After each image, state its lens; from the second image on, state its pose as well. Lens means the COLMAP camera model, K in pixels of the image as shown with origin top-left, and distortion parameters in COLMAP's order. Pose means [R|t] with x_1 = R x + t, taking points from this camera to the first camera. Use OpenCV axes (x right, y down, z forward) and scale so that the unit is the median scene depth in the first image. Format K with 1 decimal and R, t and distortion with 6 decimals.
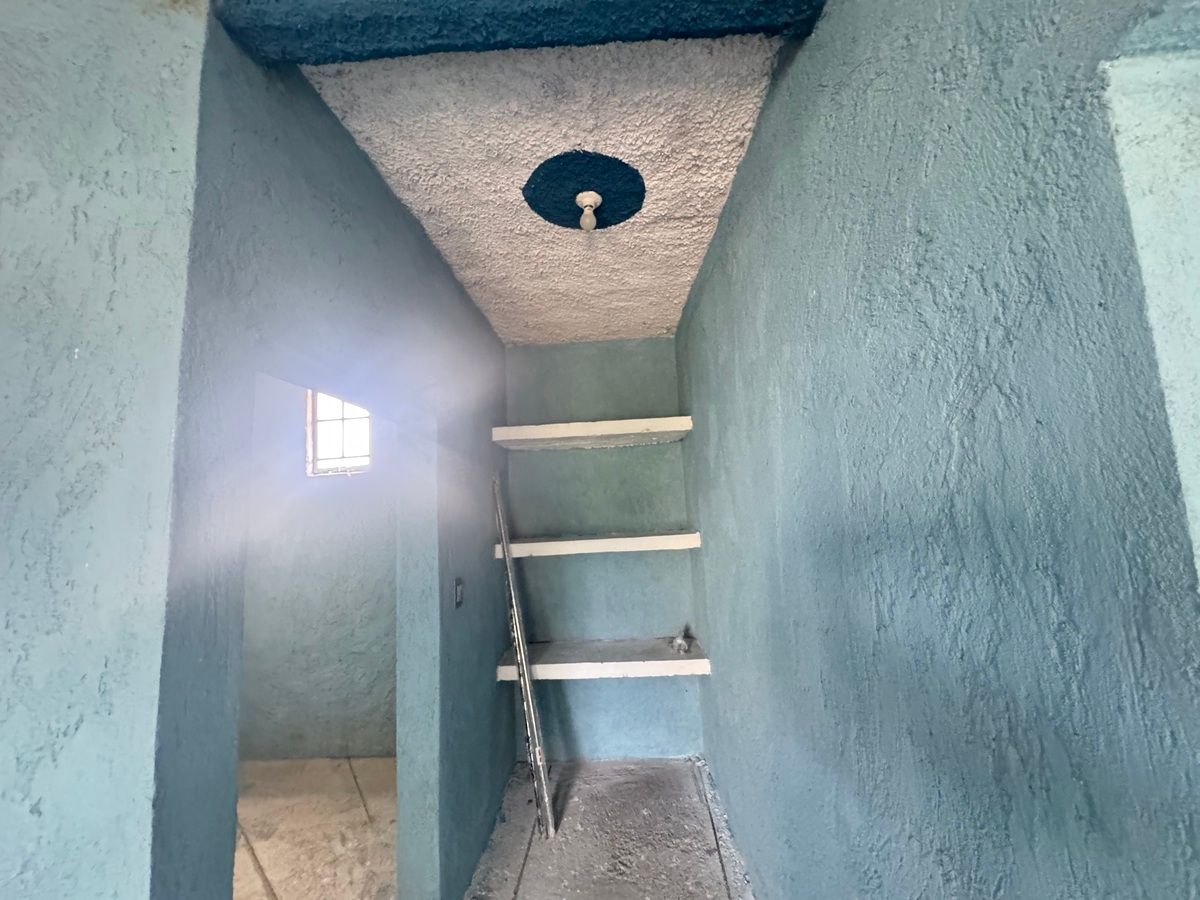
lens RADIAL K [[479.1, 0, 602.7], [0, 479.1, 450.8], [0, 0, 1]] dist [-0.007316, 0.000630]
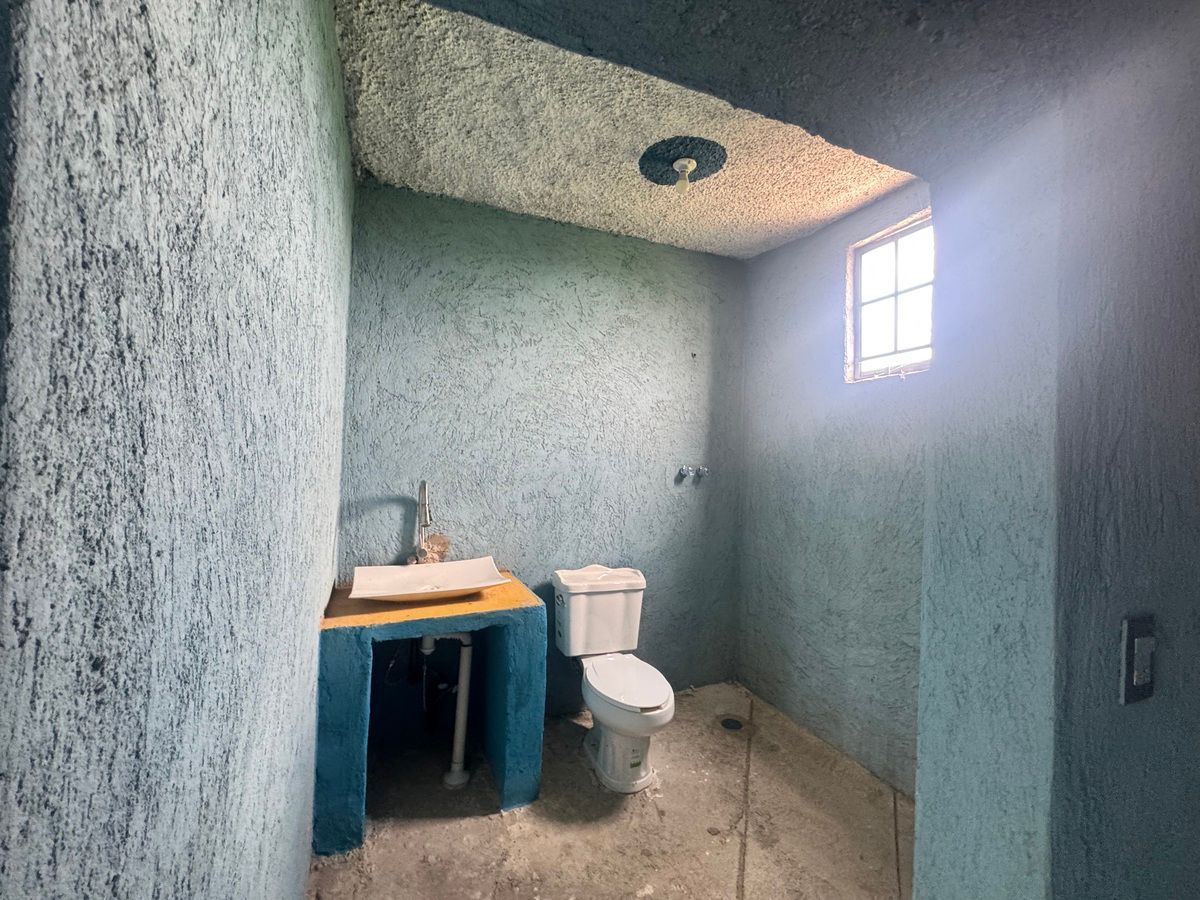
lens RADIAL K [[479.1, 0, 600.9], [0, 479.1, 446.8], [0, 0, 1]] dist [-0.007316, 0.000630]
pose [[0.419411, 0.053124, -0.906241, -0.108344], [0.054416, 0.995020, 0.083513, 0.068097], [0.906164, -0.084340, 0.414431, 0.348093]]
